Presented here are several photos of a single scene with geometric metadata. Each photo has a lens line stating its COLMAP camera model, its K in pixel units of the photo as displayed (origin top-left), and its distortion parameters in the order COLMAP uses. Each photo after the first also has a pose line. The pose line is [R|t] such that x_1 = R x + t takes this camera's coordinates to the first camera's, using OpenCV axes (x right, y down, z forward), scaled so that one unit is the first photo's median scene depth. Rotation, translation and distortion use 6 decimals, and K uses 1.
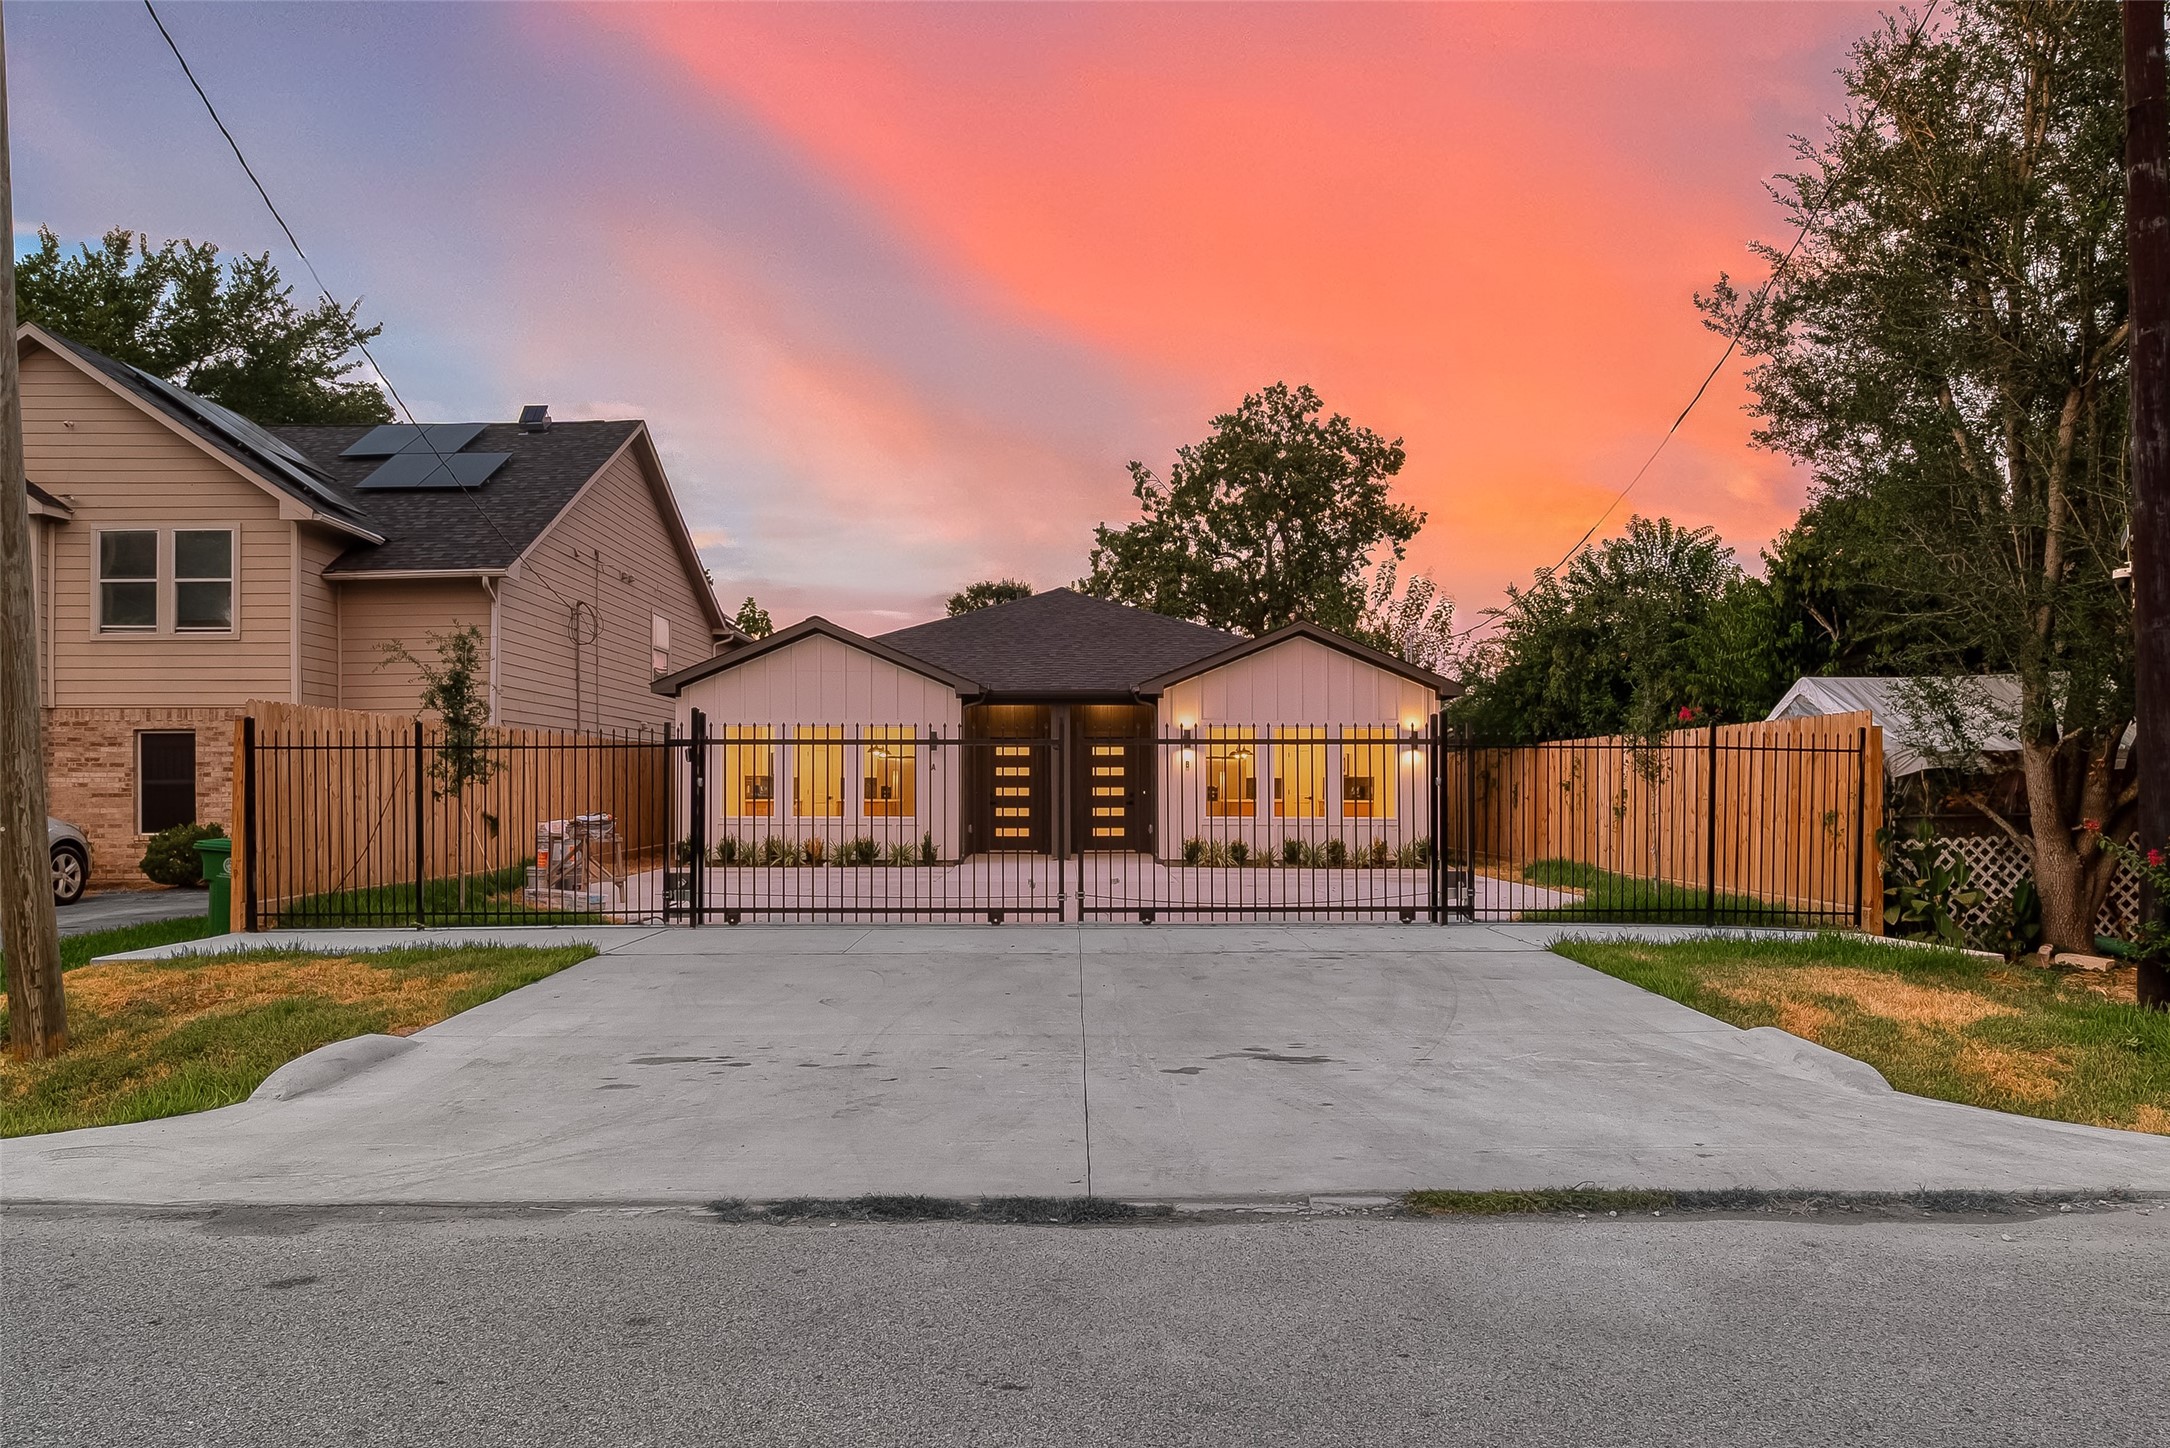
lens RADIAL K [[1410.6, 0, 1083.8], [0, 1410.6, 795.4], [0, 0, 1]] dist [-0.000298, -0.000191]
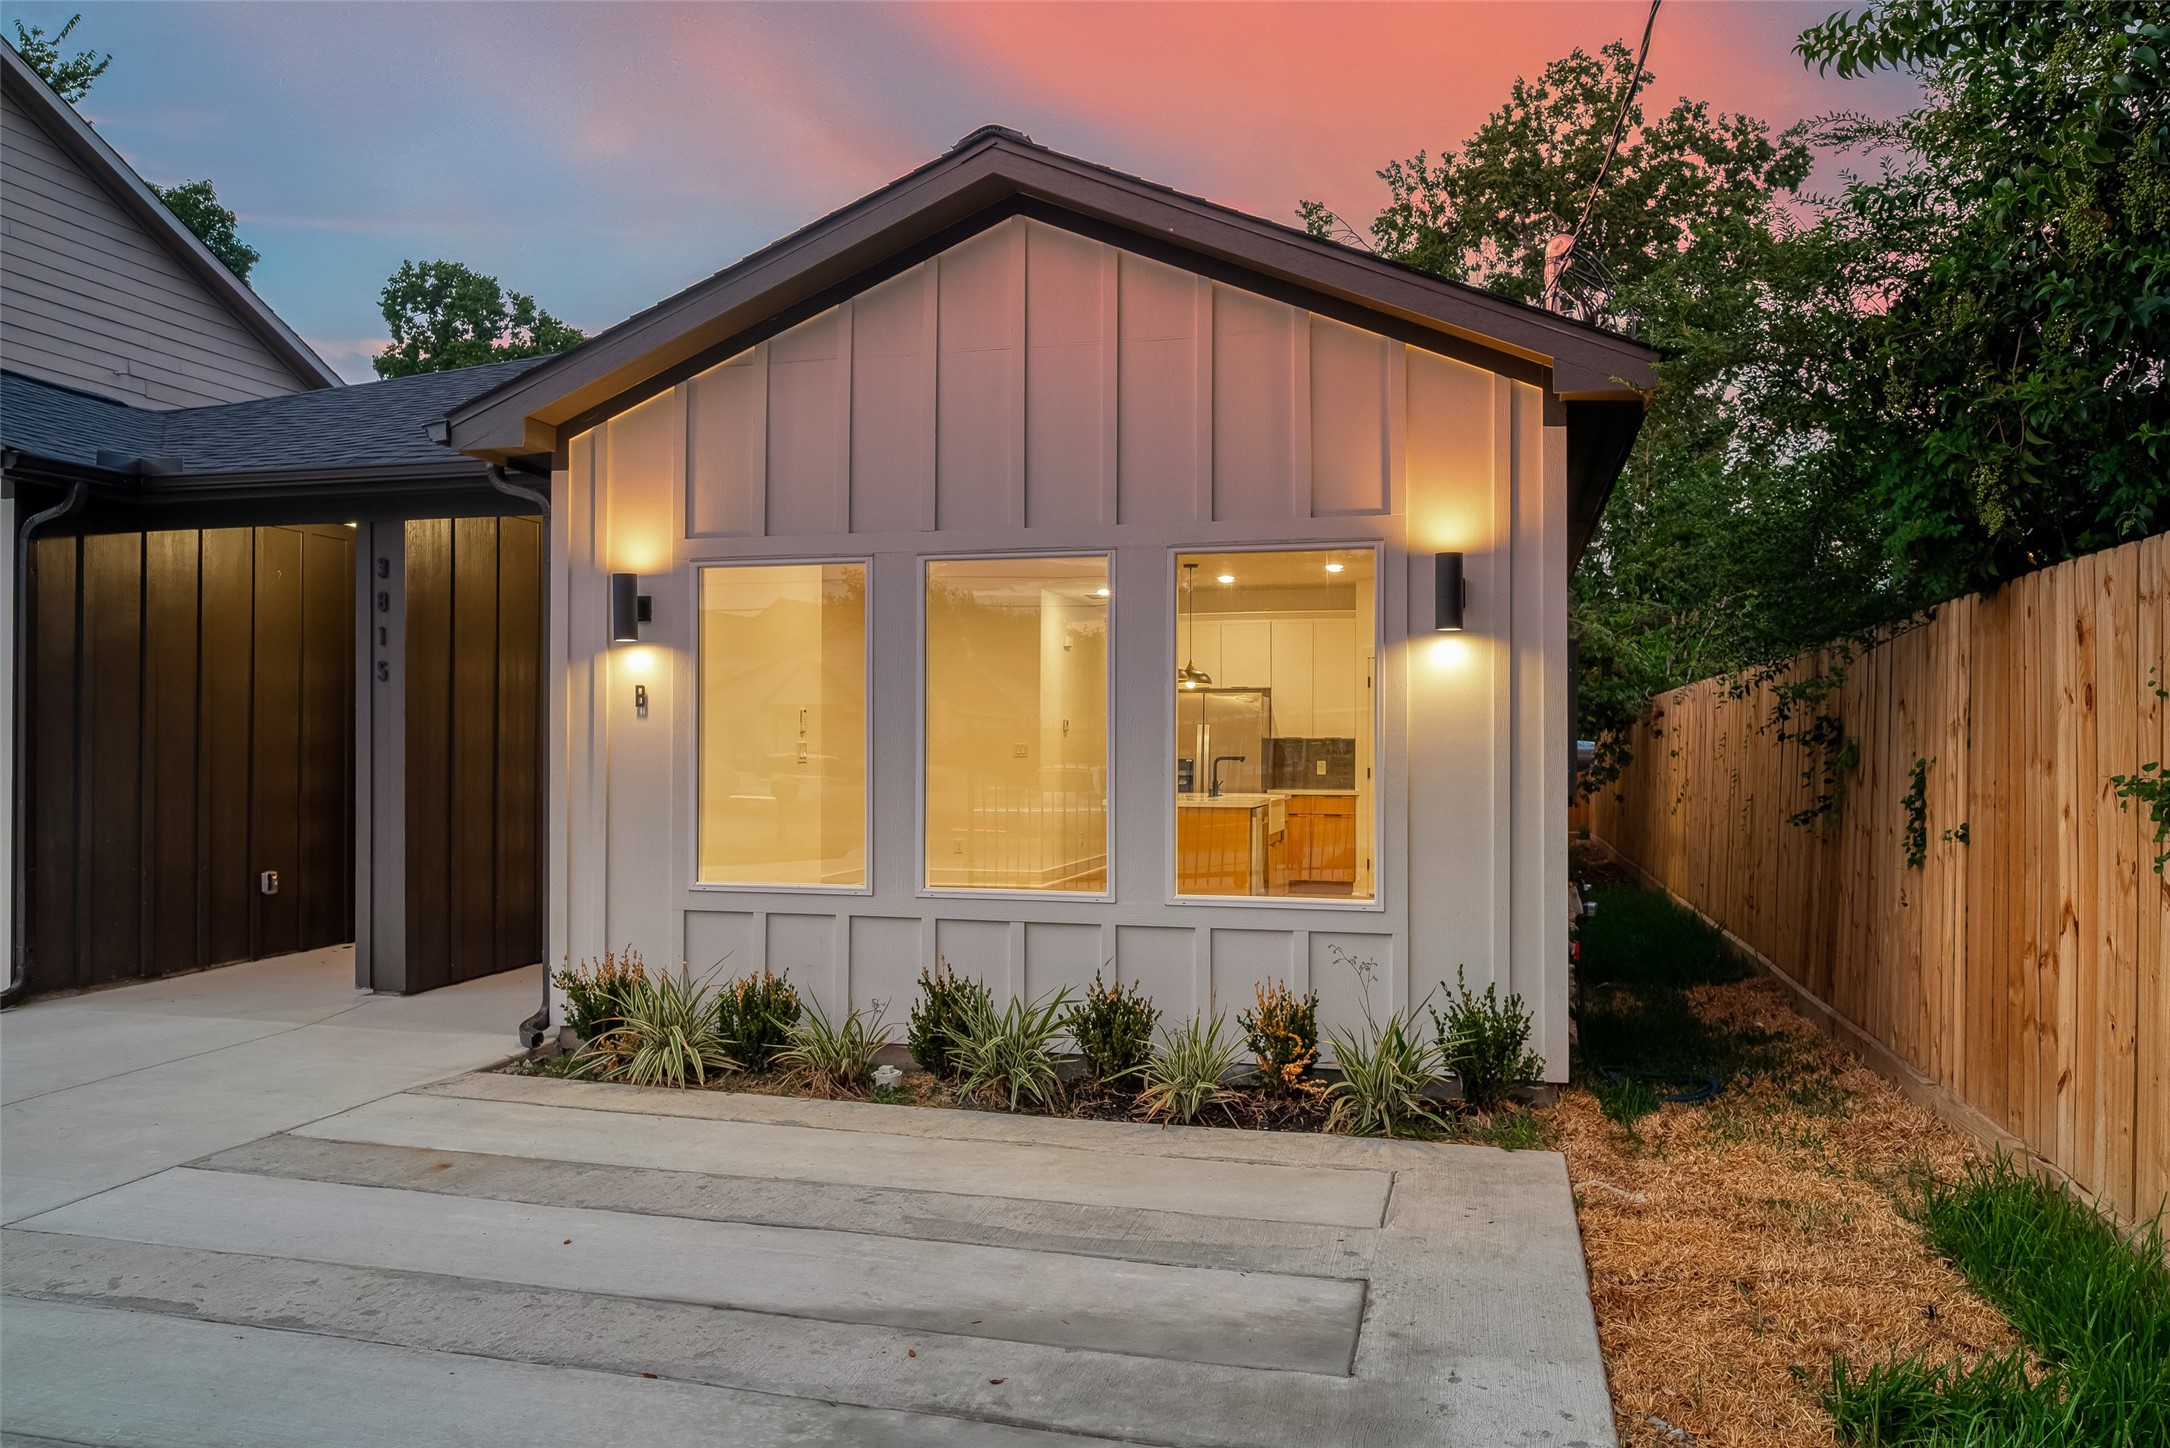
lens RADIAL K [[1543.6, 0, 1085.0], [0, 1543.6, 724.0], [0, 0, 1]] dist [0.002896, -0.001064]
pose [[0.962448, -0.004395, -0.271429, 0.238334], [-0.000857, 0.999815, -0.019225, -0.010374], [0.271463, 0.018735, 0.962266, 0.700949]]
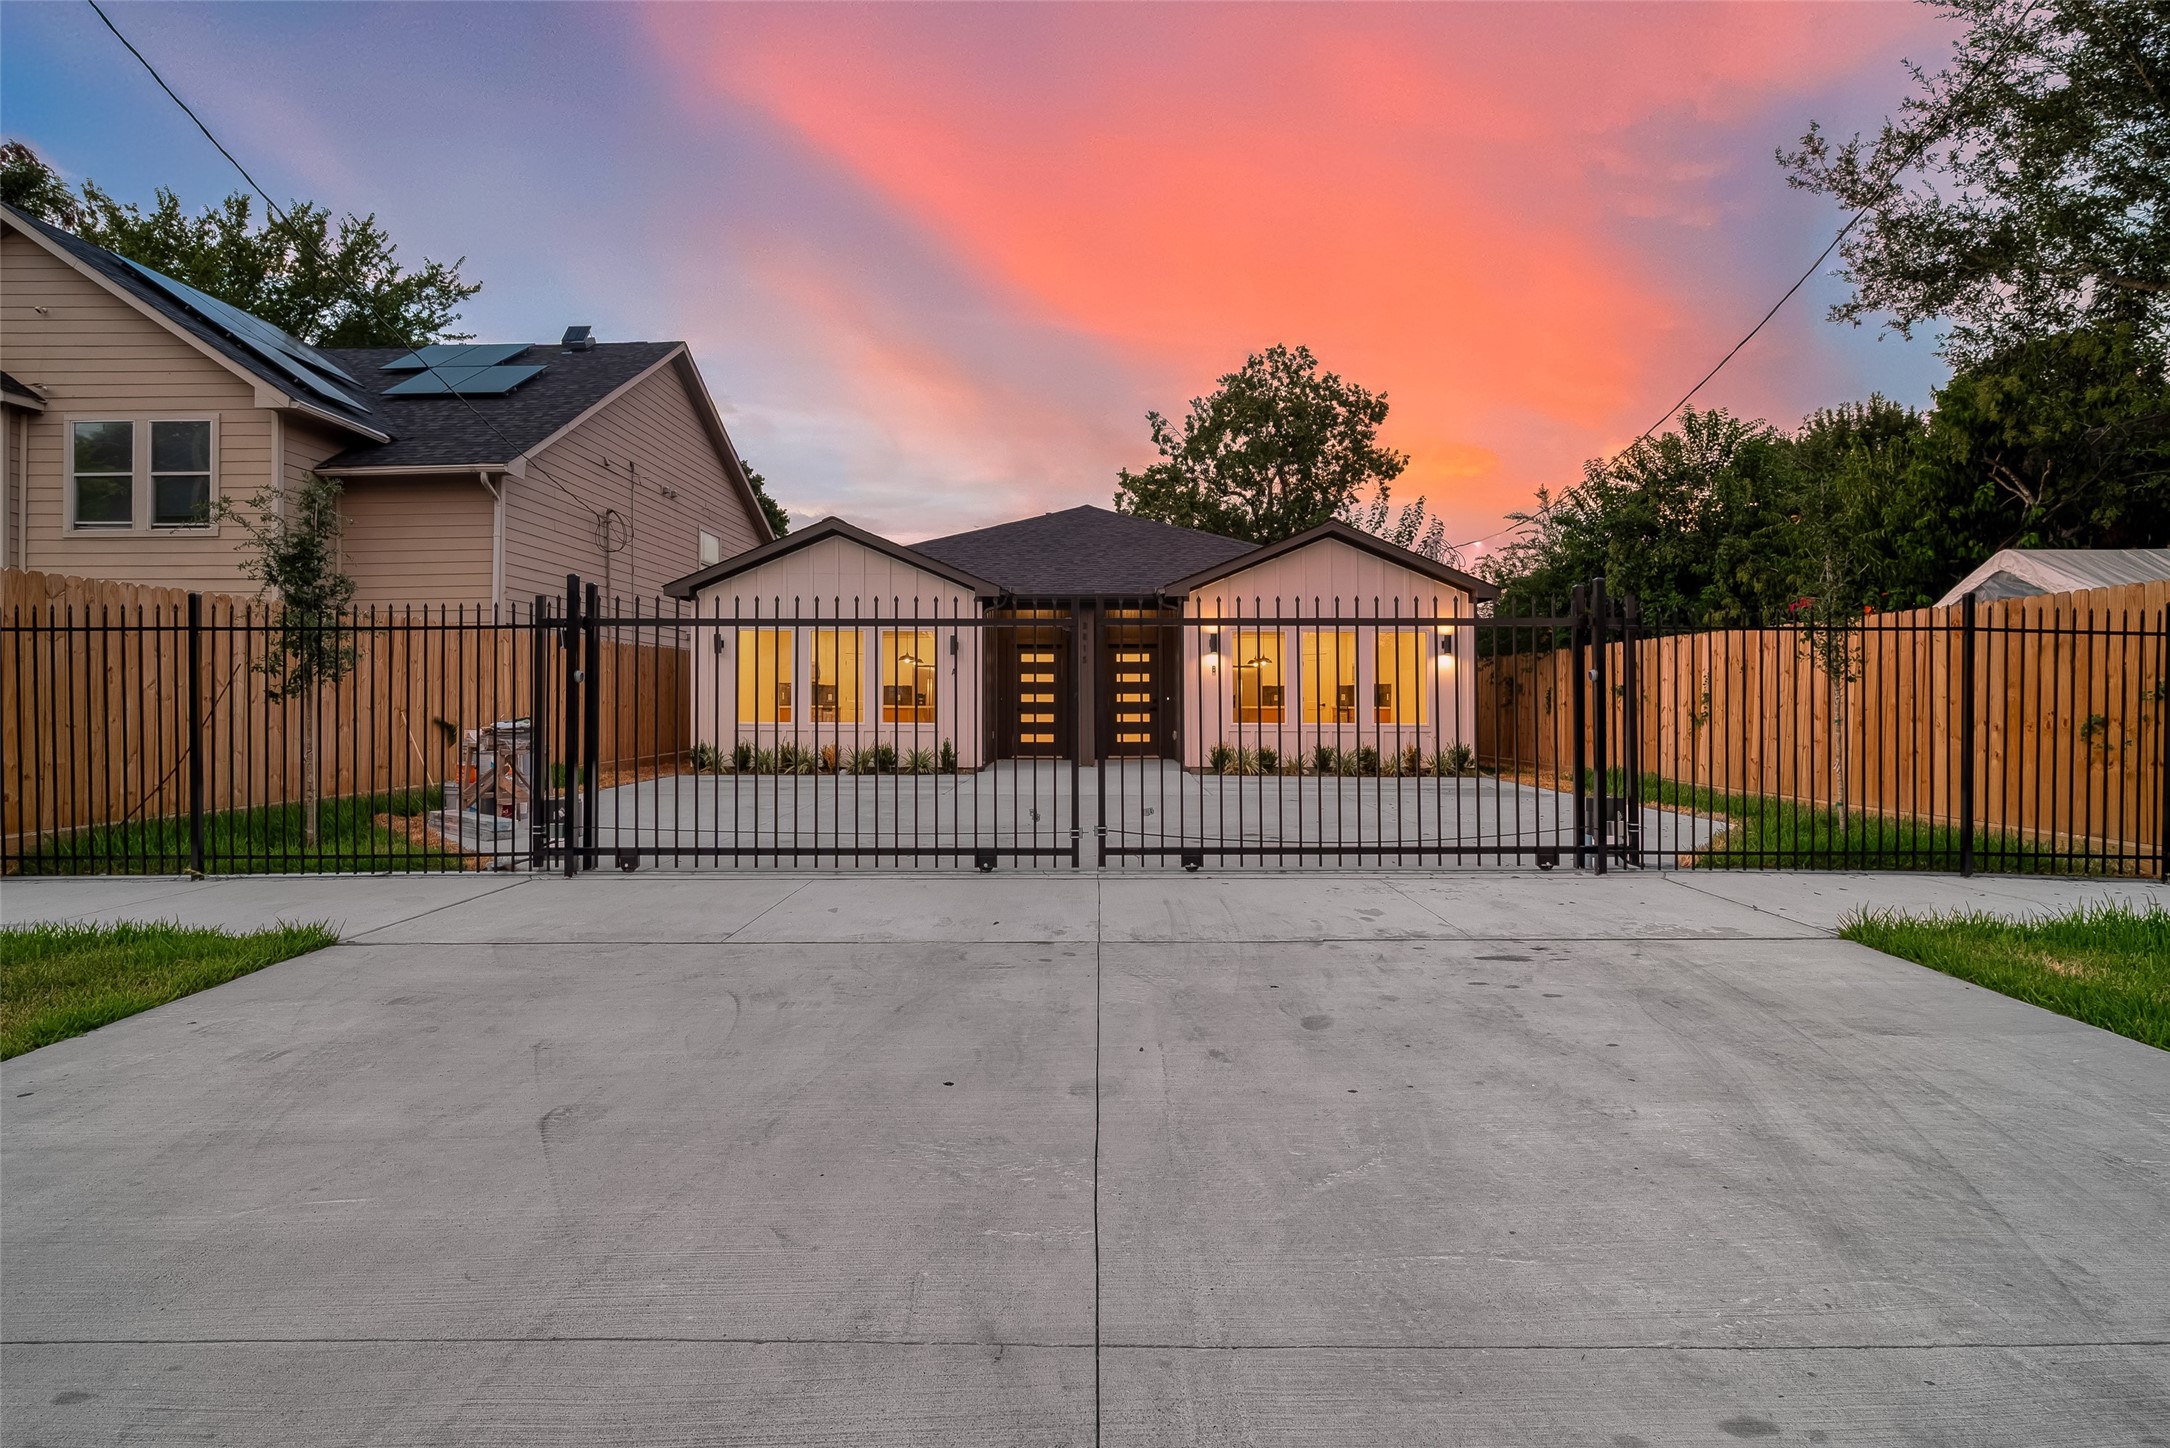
lens RADIAL K [[1081.6, 0, 1084.8], [0, 1081.6, 700.3], [0, 0, 1]] dist [-0.000691, -0.000008]
pose [[0.999748, -0.000029, -0.022445, 0.000897], [-0.000082, 0.999988, -0.004966, 0.003087], [0.022445, 0.004966, 0.999736, 0.240672]]
